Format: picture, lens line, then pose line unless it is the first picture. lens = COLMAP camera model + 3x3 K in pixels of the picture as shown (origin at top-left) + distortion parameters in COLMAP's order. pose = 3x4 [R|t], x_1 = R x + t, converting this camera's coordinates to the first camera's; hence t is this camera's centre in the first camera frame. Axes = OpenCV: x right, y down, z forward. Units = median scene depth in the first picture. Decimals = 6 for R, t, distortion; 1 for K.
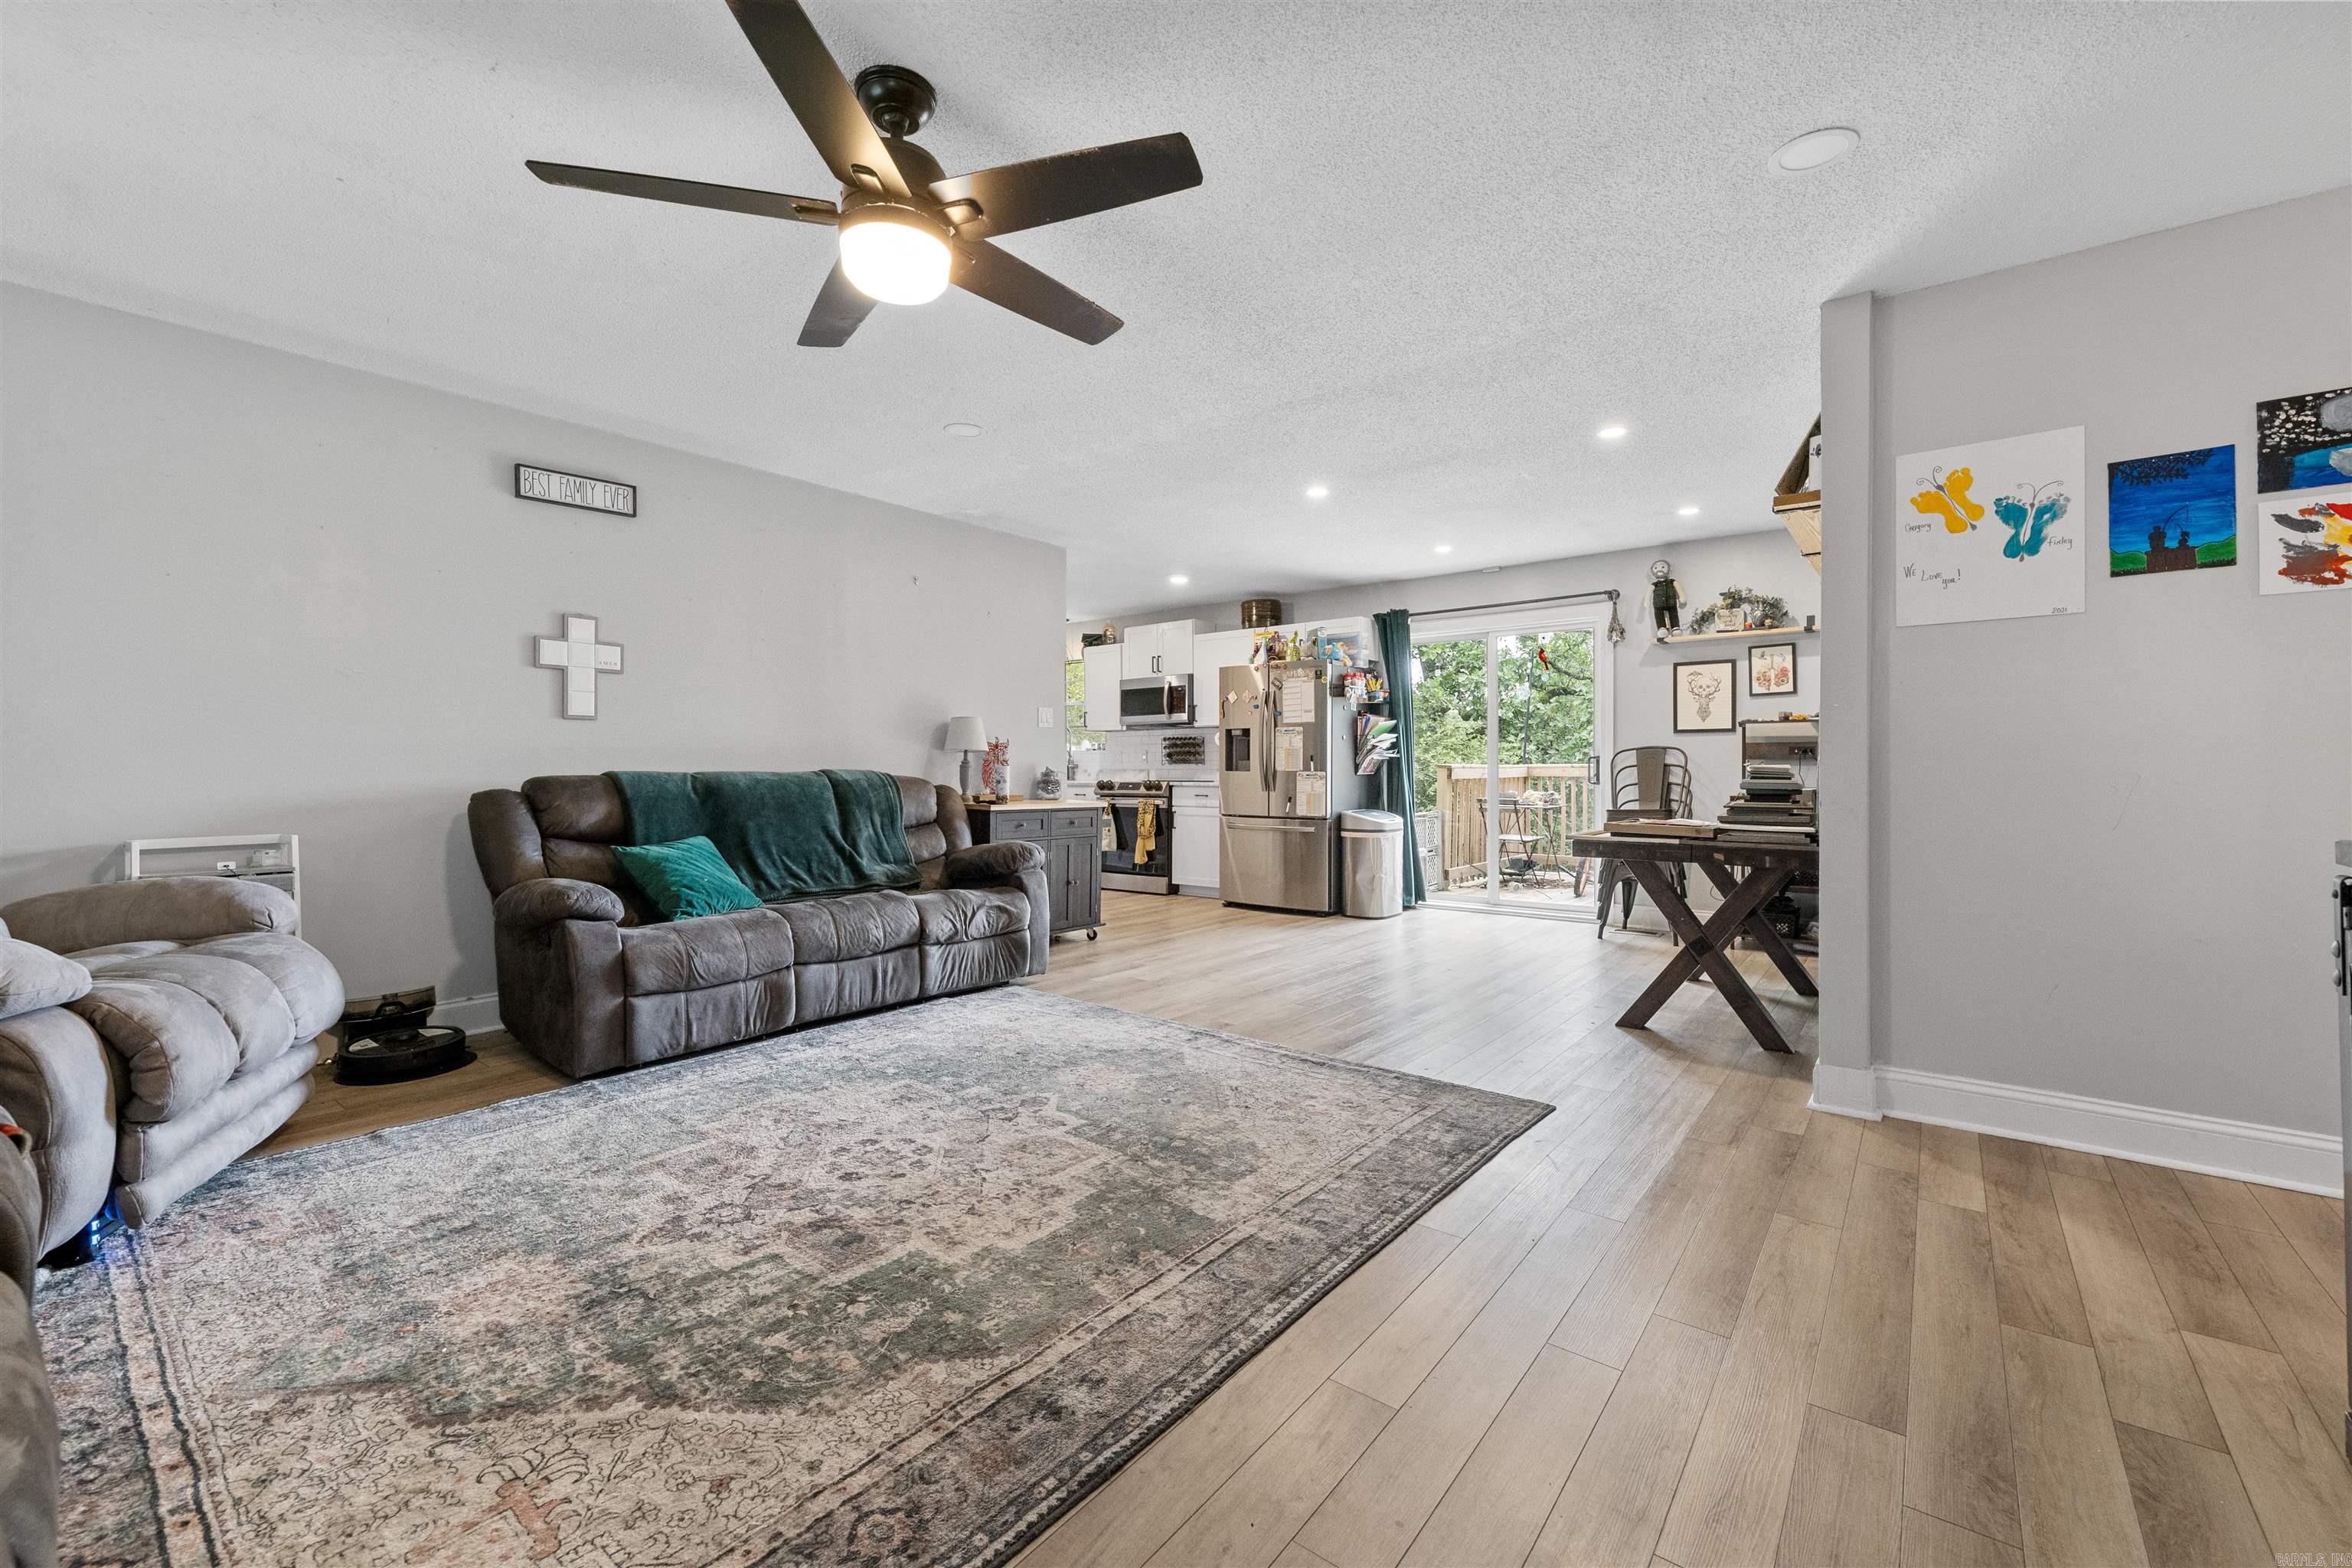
lens RADIAL K [[963.7, 0, 1179.0], [0, 963.7, 759.0], [0, 0, 1]] dist [0.004849, -0.003336]
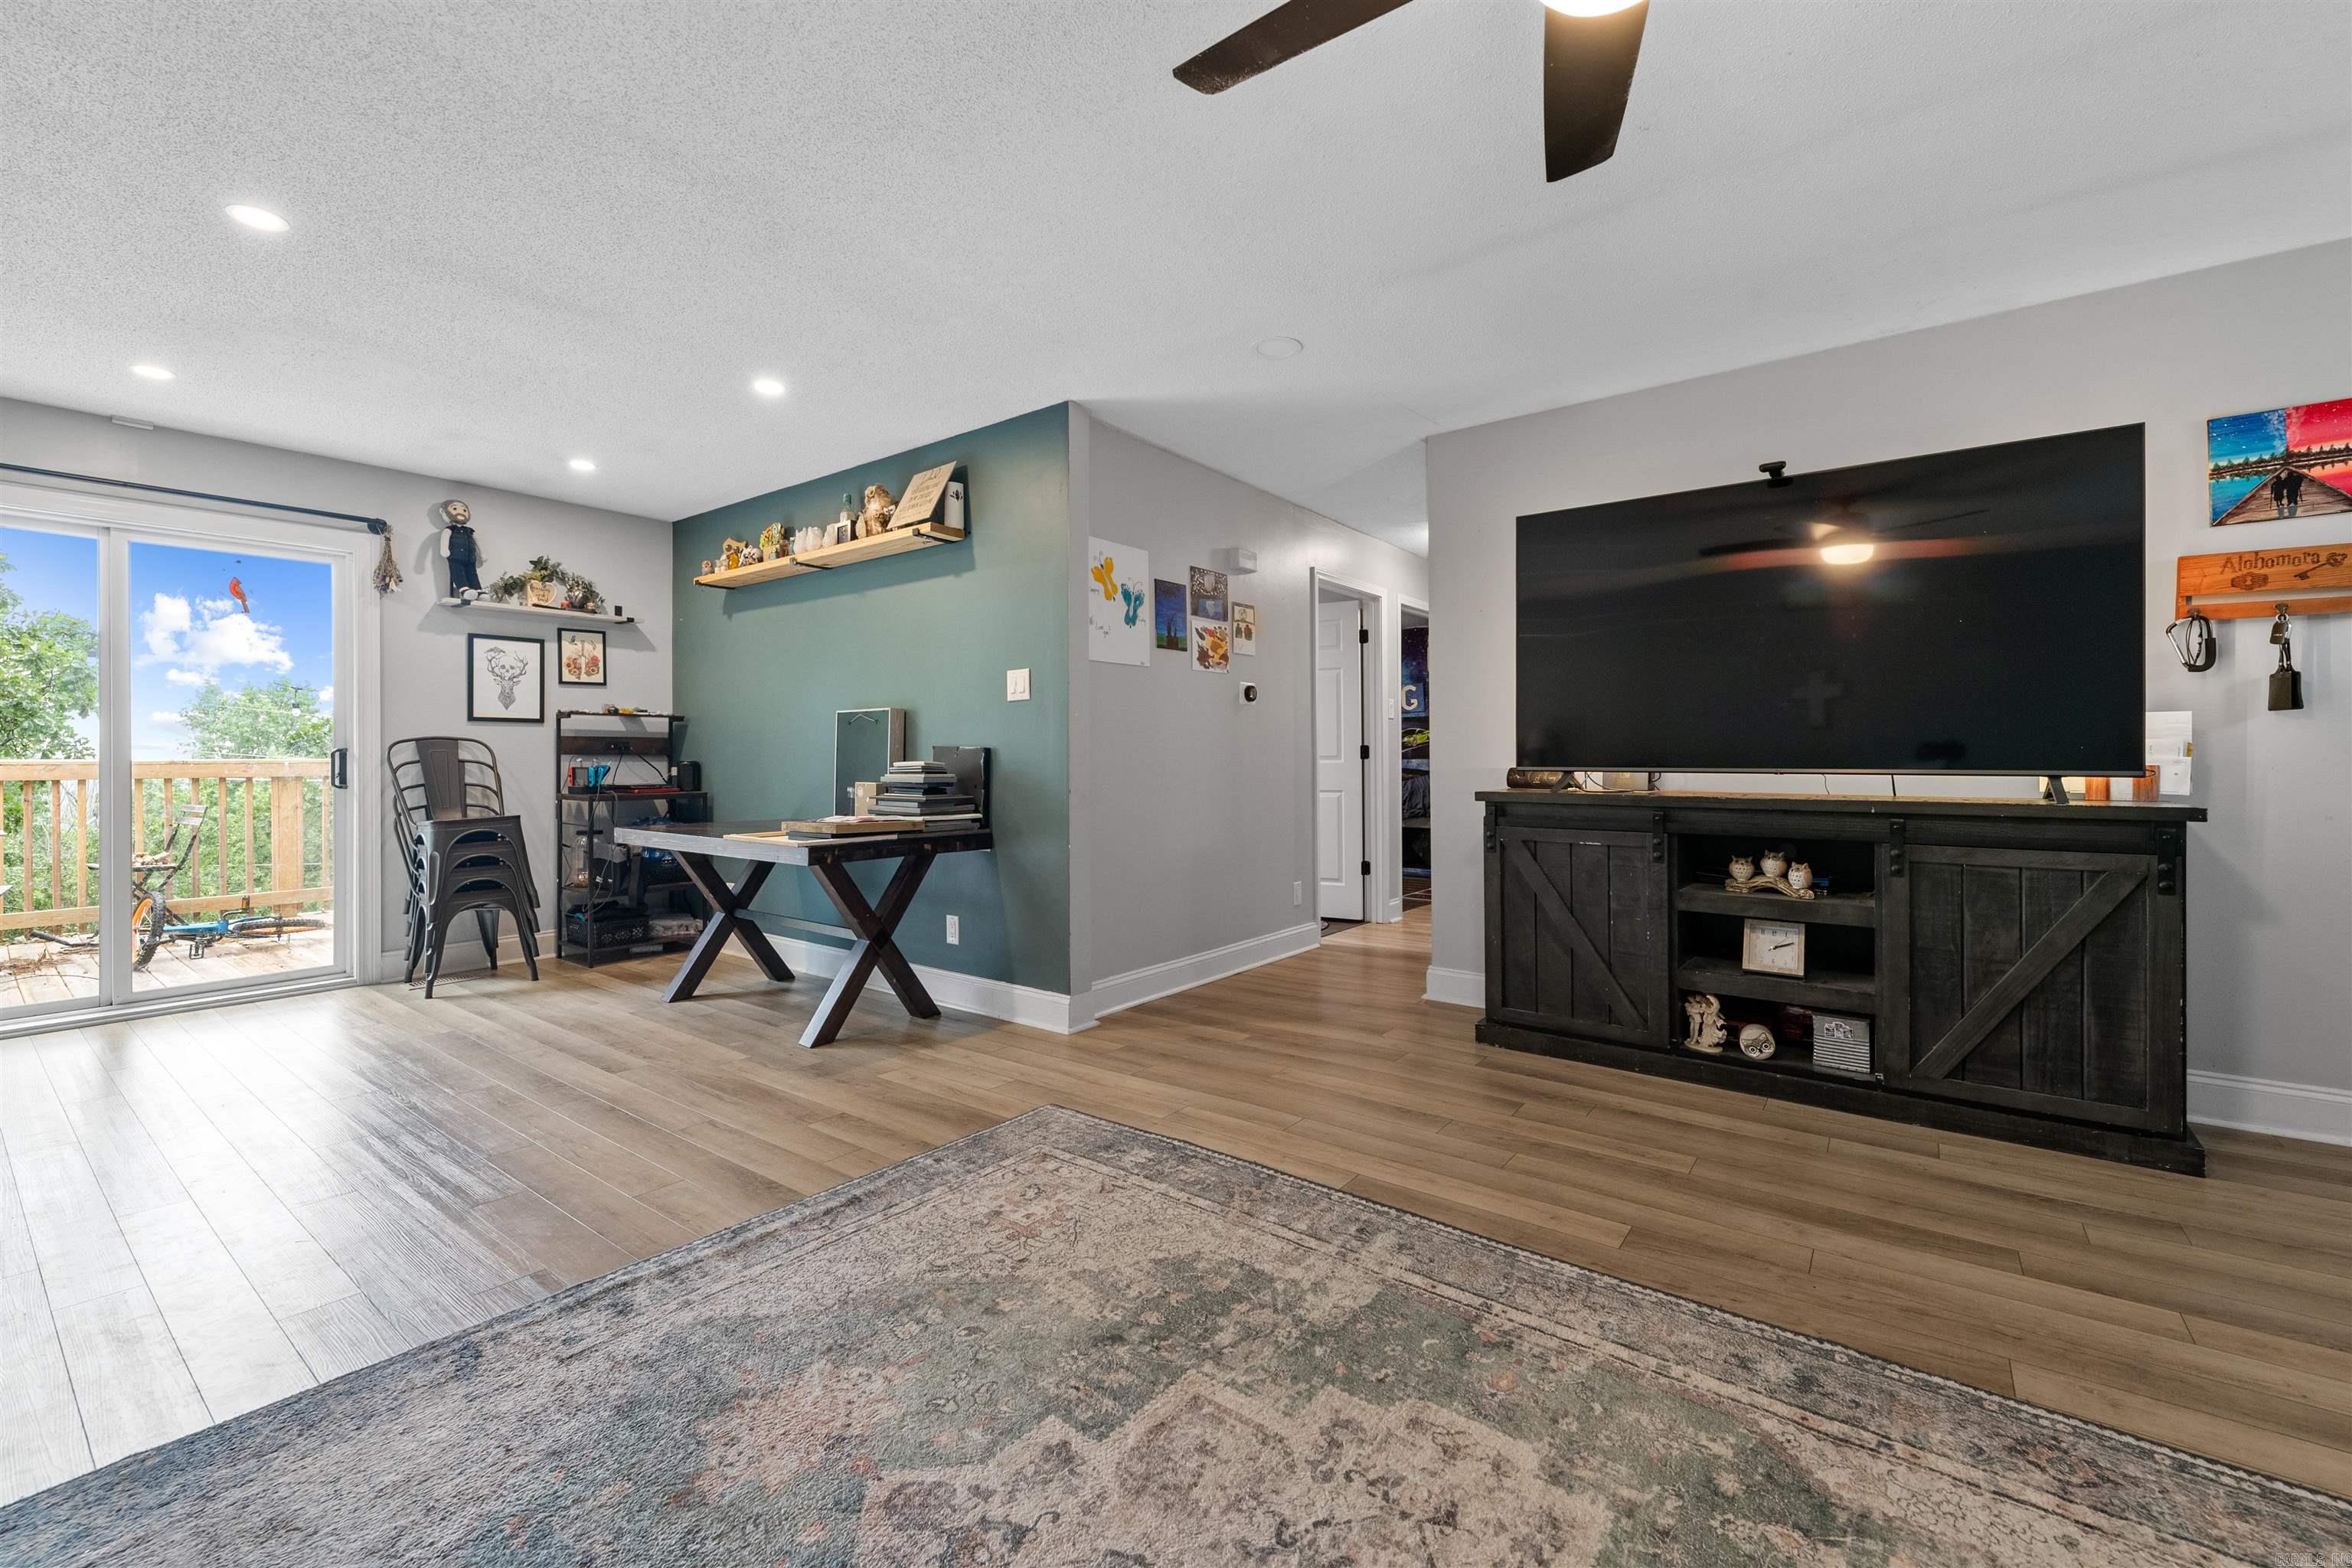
lens RADIAL K [[963.7, 0, 1159.0], [0, 963.7, 771.3], [0, 0, 1]] dist [0.004849, -0.003336]
pose [[-0.011884, -0.013039, 0.999844, -0.623950], [-0.006625, 0.999894, 0.012961, 0.001121], [-0.999907, -0.006470, -0.011969, 0.923064]]
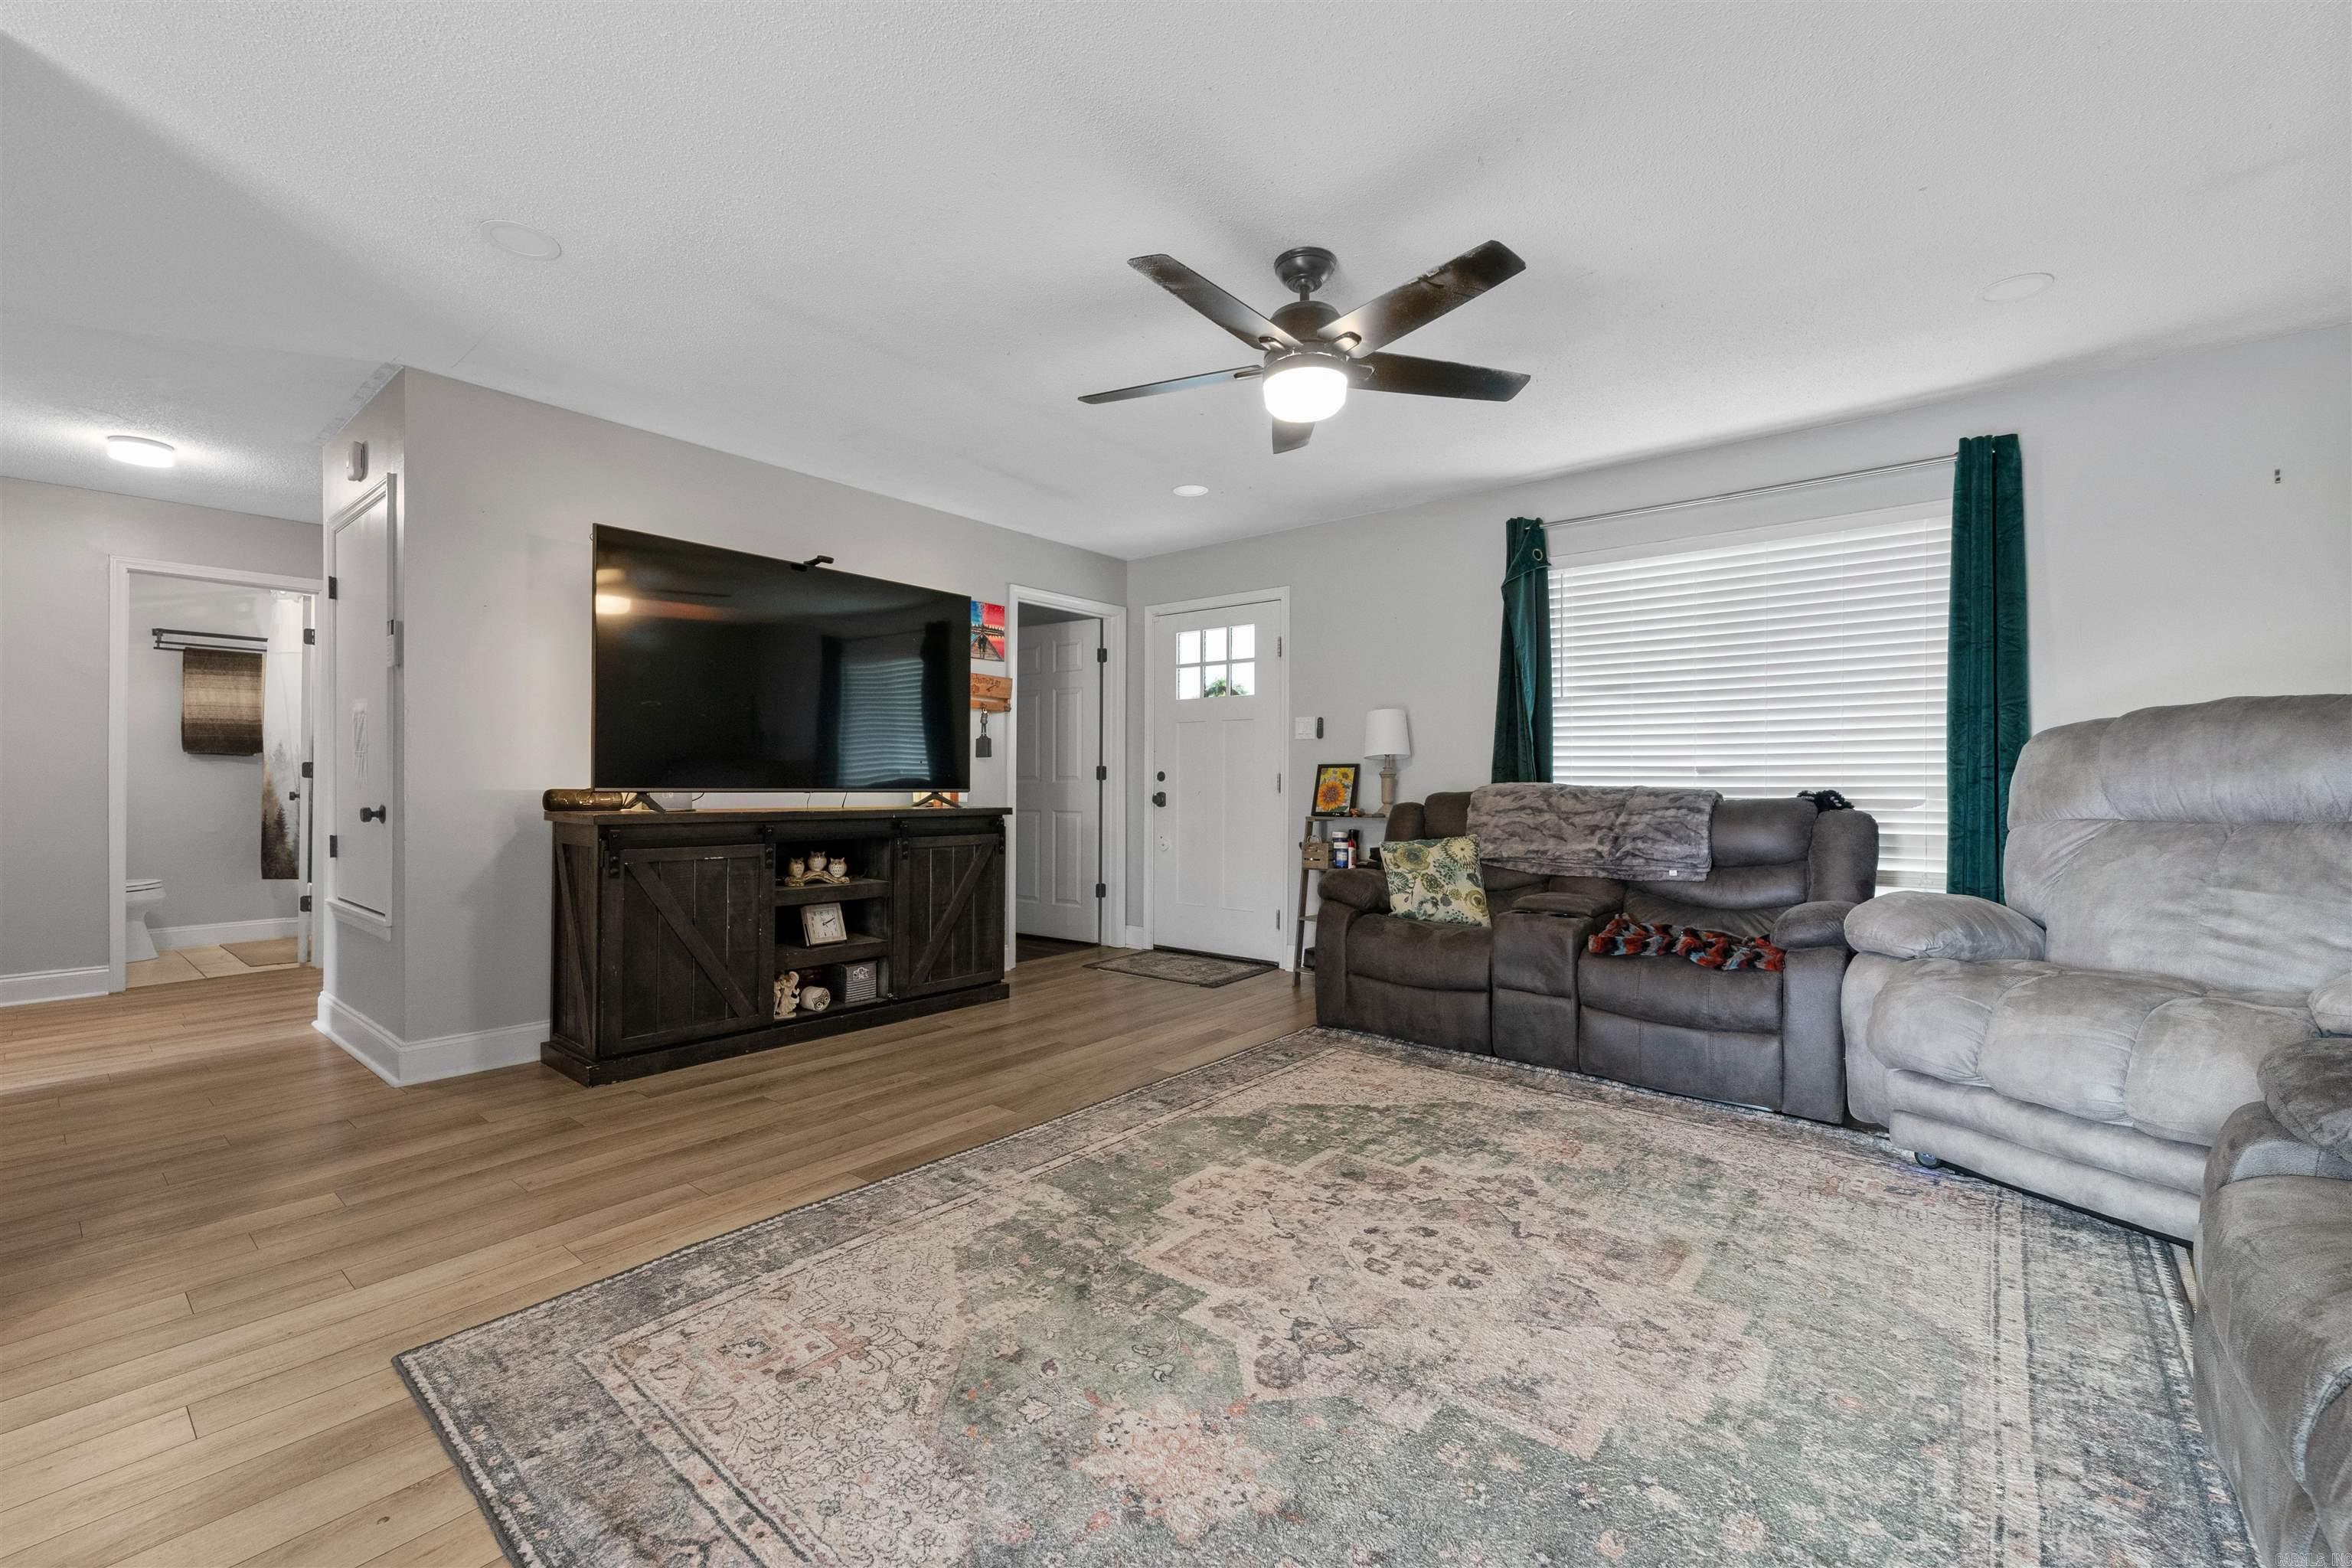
lens RADIAL K [[963.7, 0, 1180.1], [0, 963.7, 785.7], [0, 0, 1]] dist [0.004849, -0.003336]
pose [[-0.999944, -0.002752, 0.010184, -0.098831], [-0.002830, 0.999966, -0.007705, 0.014243], [-0.010162, -0.007734, -0.999918, 1.625460]]
